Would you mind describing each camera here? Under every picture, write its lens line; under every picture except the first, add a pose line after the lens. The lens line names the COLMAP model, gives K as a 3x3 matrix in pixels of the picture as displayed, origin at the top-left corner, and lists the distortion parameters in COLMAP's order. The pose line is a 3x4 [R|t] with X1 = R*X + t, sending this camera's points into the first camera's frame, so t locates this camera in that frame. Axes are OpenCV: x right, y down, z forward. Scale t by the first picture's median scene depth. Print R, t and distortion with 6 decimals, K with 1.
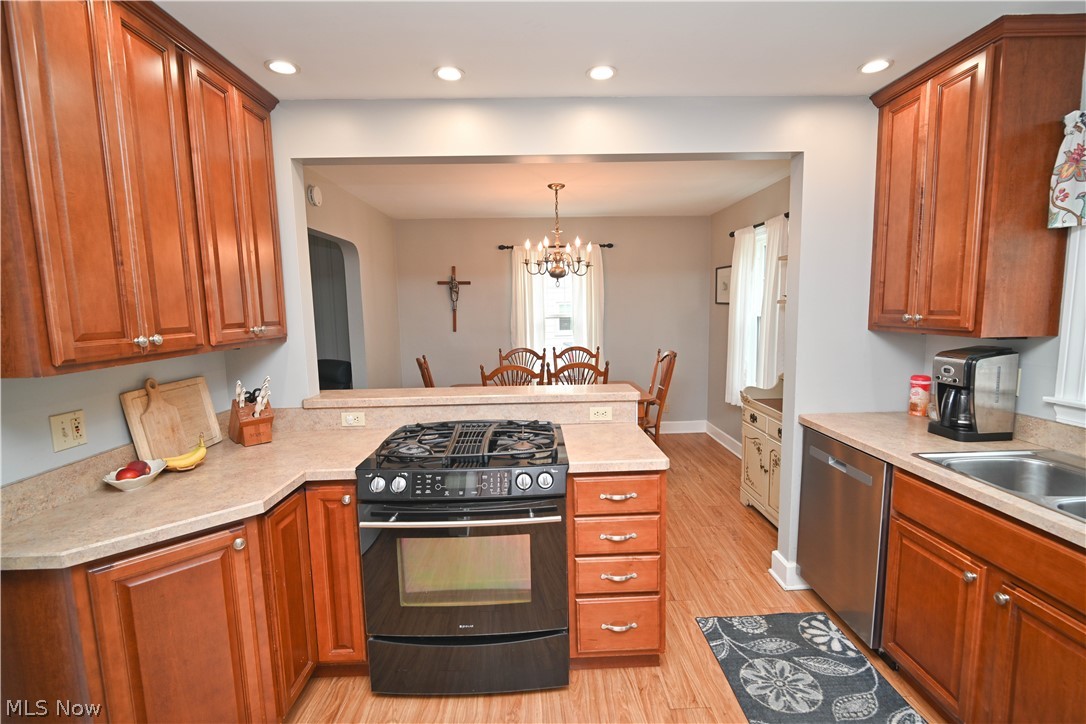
lens RADIAL K [[510.2, 0, 545.4], [0, 510.2, 366.3], [0, 0, 1]] dist [-0.004565, -0.002116]
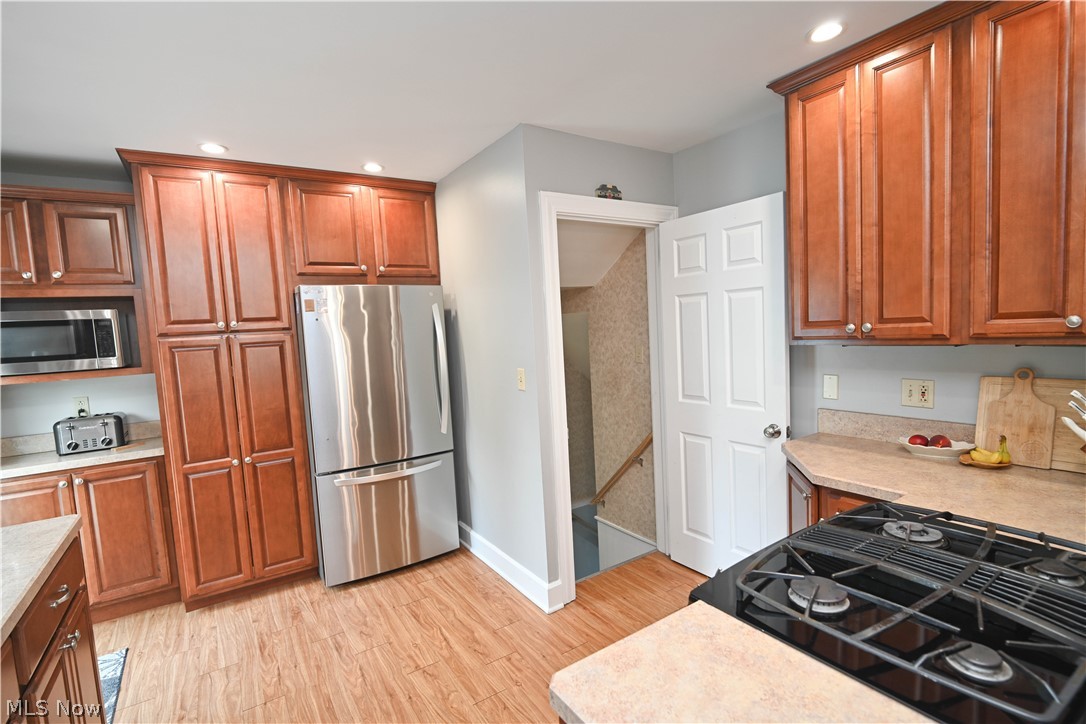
lens RADIAL K [[510.2, 0, 545.4], [0, 510.2, 366.3], [0, 0, 1]] dist [-0.004565, -0.002116]
pose [[-0.840853, 0.108257, -0.530327, 0.370125], [0.006710, 0.981804, 0.189780, -0.133878], [0.541222, 0.156019, -0.826279, 1.084365]]
